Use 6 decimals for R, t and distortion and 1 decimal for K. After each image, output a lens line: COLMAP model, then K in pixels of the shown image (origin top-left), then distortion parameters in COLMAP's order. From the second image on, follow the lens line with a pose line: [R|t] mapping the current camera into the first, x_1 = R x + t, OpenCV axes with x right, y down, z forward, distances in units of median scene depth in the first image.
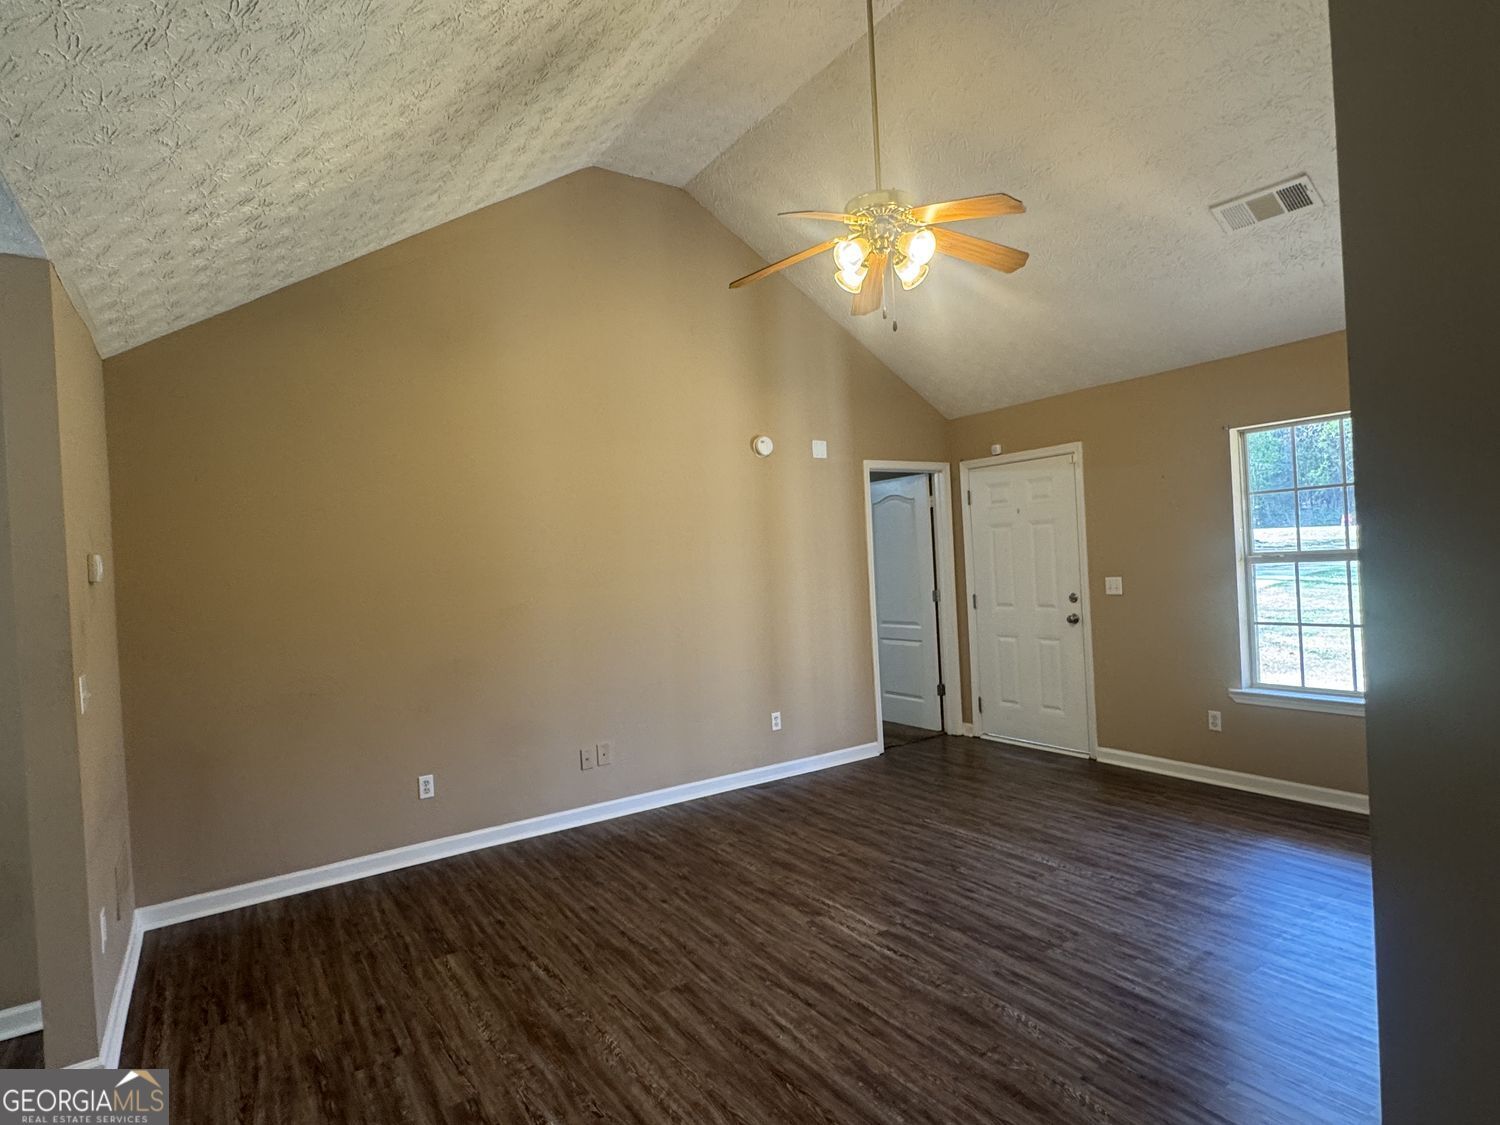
lens RADIAL K [[807.4, 0, 758.6], [0, 807.4, 558.6], [0, 0, 1]] dist [-0.000328, -0.001766]
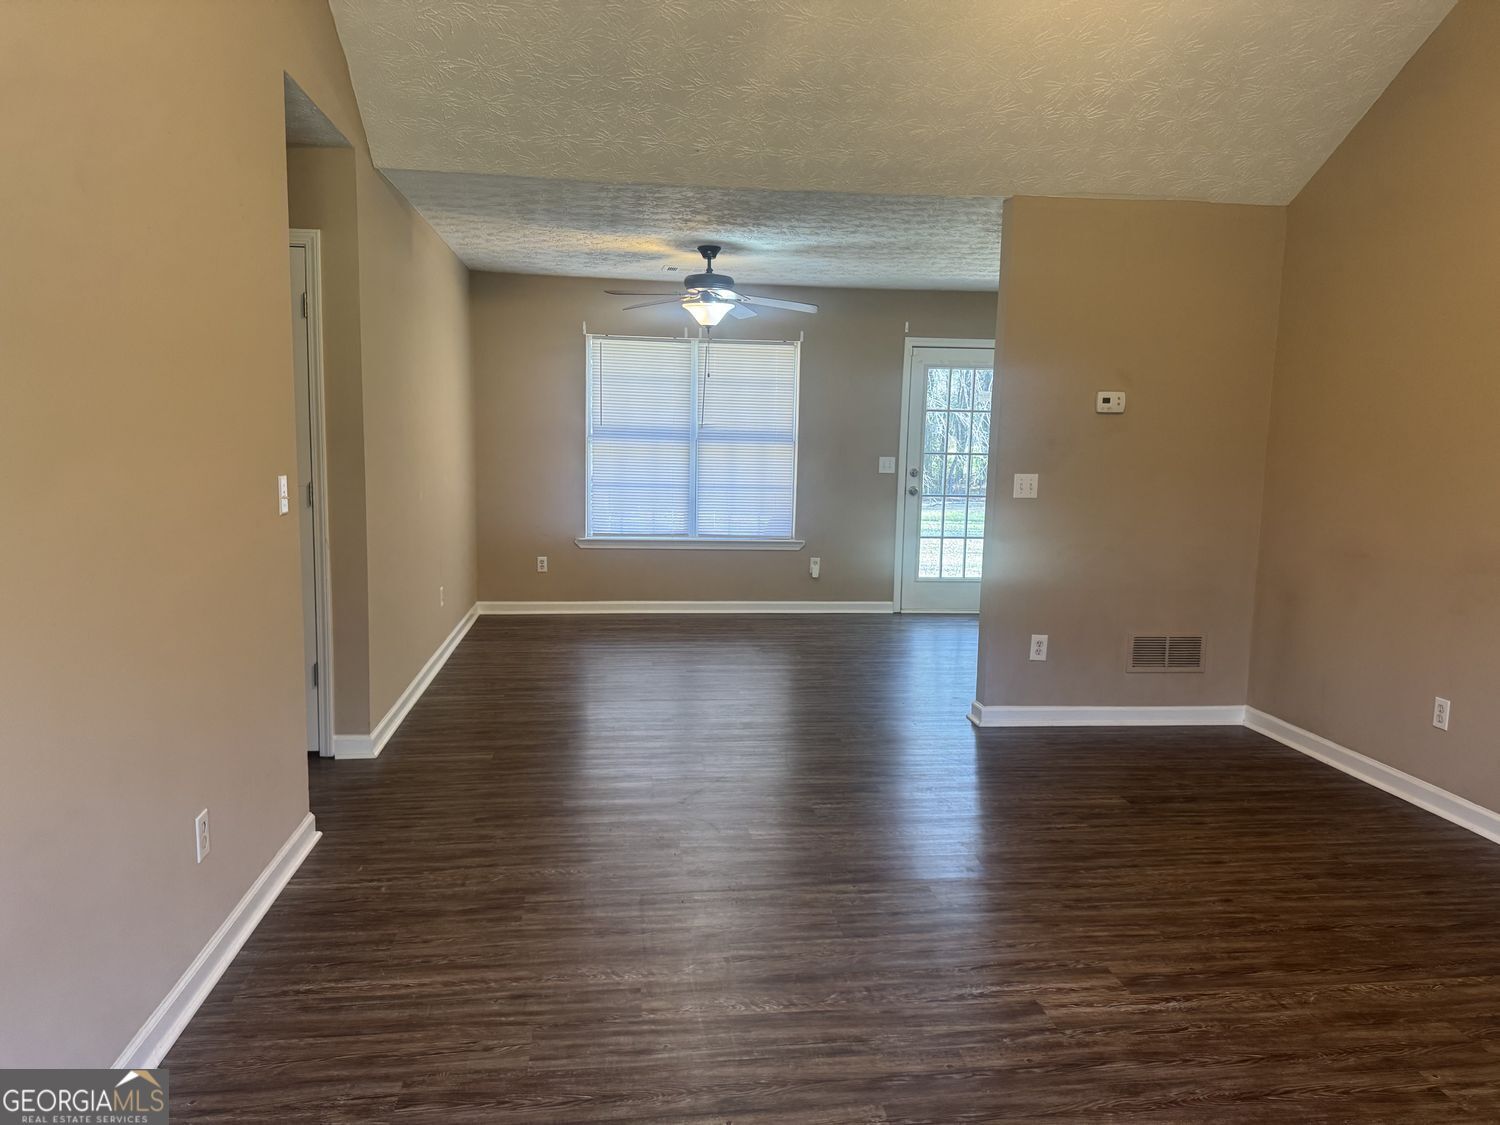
lens RADIAL K [[1045.4, 0, 728.5], [0, 1045.4, 571.0], [0, 0, 1]] dist [0.041009, -0.052330]
pose [[-0.458767, 0.163458, -0.873392, 0.752568], [0.004401, 0.983340, 0.181723, -0.023549], [0.888546, 0.079524, -0.451843, 0.907400]]
